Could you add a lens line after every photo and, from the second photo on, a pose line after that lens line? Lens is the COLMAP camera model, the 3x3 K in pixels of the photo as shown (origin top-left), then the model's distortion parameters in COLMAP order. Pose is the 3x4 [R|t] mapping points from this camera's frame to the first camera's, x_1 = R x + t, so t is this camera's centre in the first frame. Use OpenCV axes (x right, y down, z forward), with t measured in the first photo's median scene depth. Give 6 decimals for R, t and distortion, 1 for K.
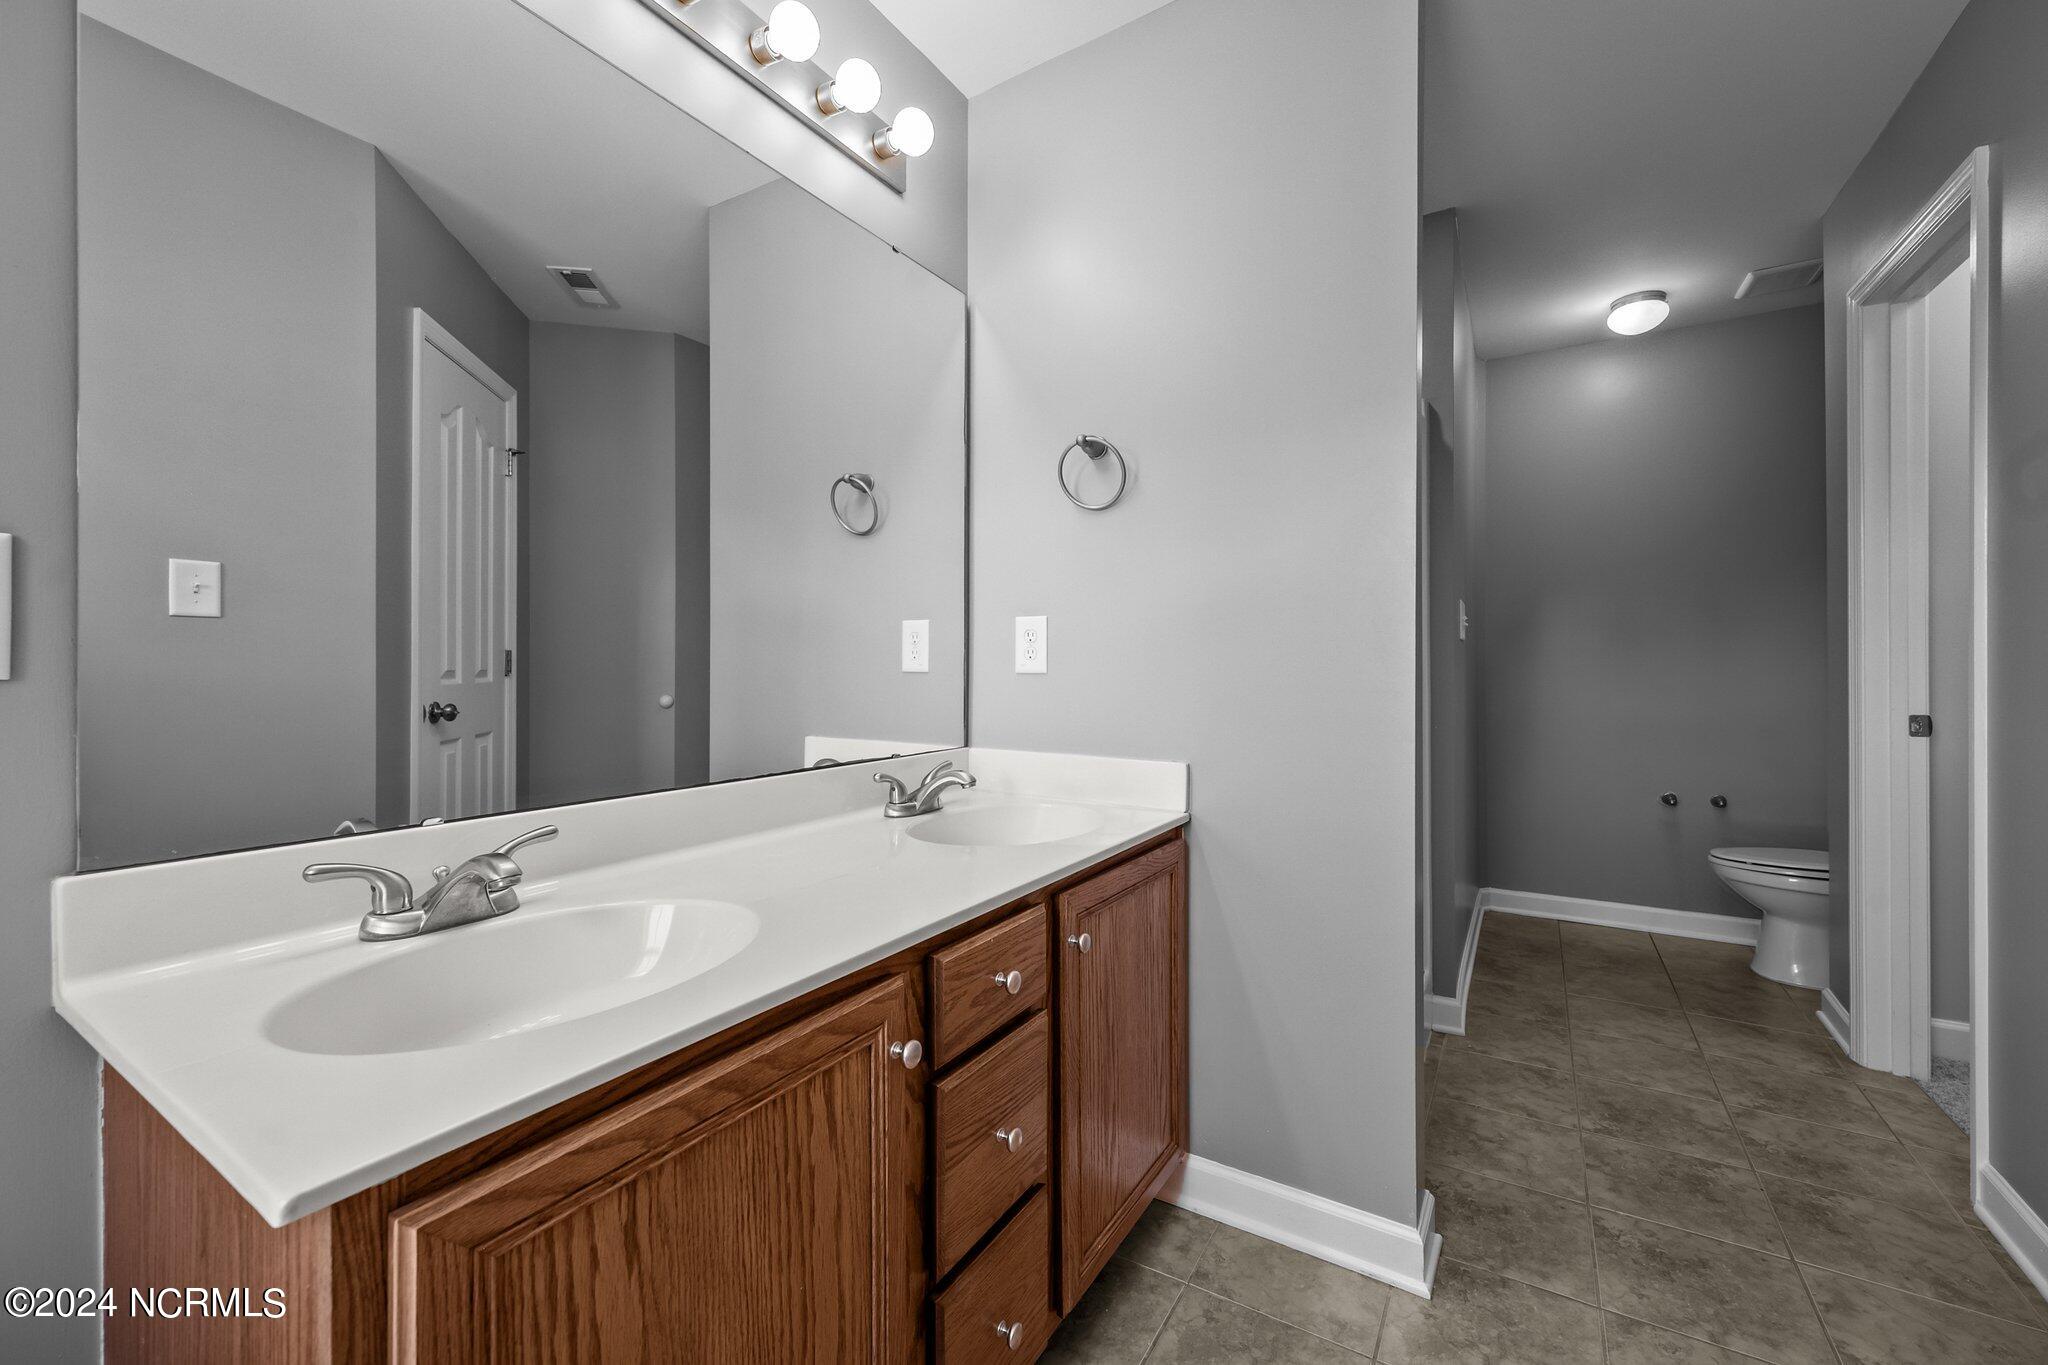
lens RADIAL K [[812.9, 0, 1023.0], [0, 812.9, 661.9], [0, 0, 1]] dist [0.000819, -0.000292]
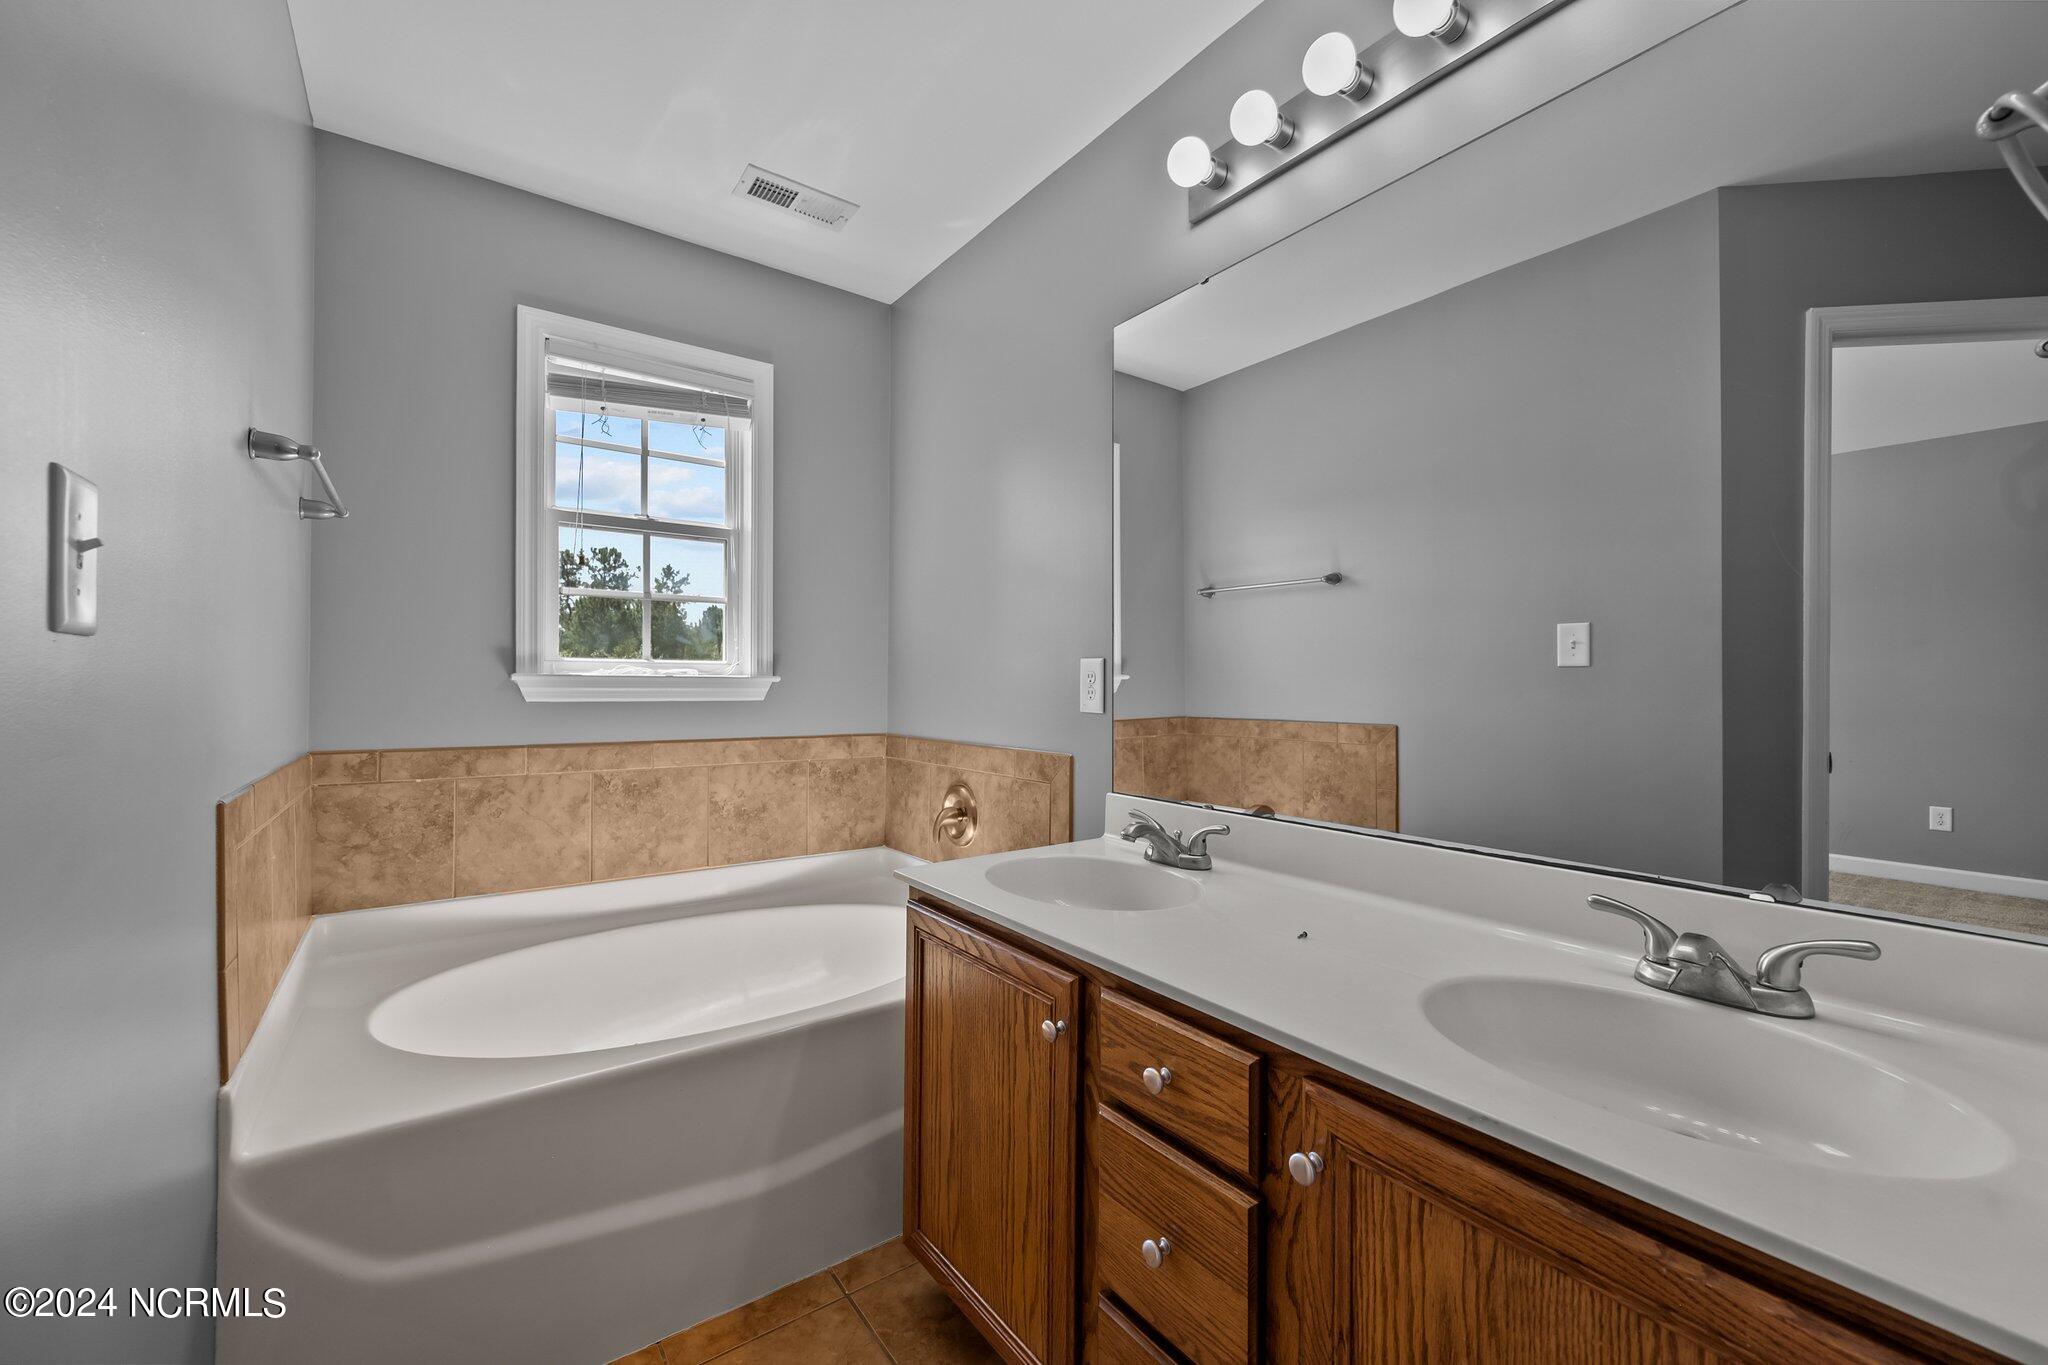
lens RADIAL K [[812.9, 0, 1026.4], [0, 812.9, 688.5], [0, 0, 1]] dist [0.000819, -0.000292]
pose [[-0.376796, -0.011059, -0.926230, 0.845017], [-0.007539, 0.999932, -0.008872, -0.037005], [0.926265, 0.003640, -0.376854, 1.139816]]
